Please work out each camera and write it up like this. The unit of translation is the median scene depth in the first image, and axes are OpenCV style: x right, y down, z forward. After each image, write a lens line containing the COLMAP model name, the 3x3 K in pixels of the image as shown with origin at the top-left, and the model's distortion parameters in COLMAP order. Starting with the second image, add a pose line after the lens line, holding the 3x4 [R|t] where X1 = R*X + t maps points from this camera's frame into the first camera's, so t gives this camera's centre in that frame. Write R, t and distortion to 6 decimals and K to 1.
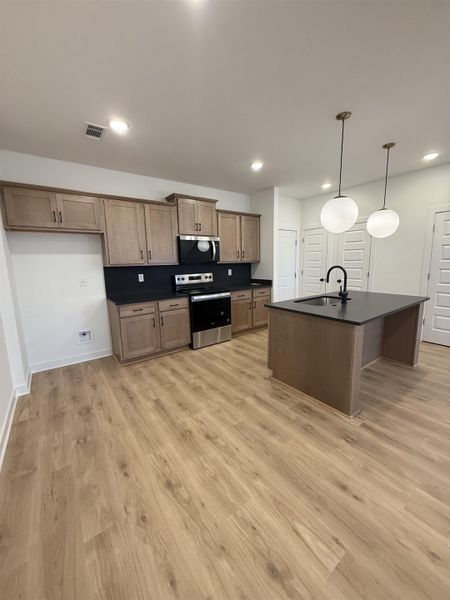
lens RADIAL K [[236.6, 0, 225.3], [0, 236.6, 297.9], [0, 0, 1]] dist [-0.000304, 0.000071]
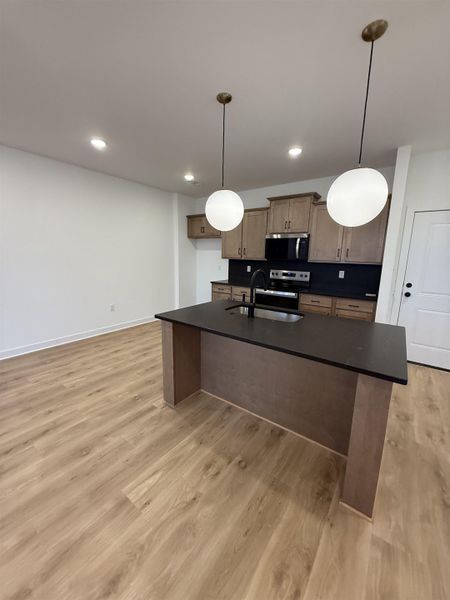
lens RADIAL K [[236.6, 0, 225.3], [0, 236.6, 297.9], [0, 0, 1]] dist [-0.000304, 0.000071]
pose [[0.303034, 0.200974, -0.931547, 1.110449], [-0.178108, 0.972230, 0.151812, -0.135035], [0.936188, 0.119912, 0.330413, 0.603370]]
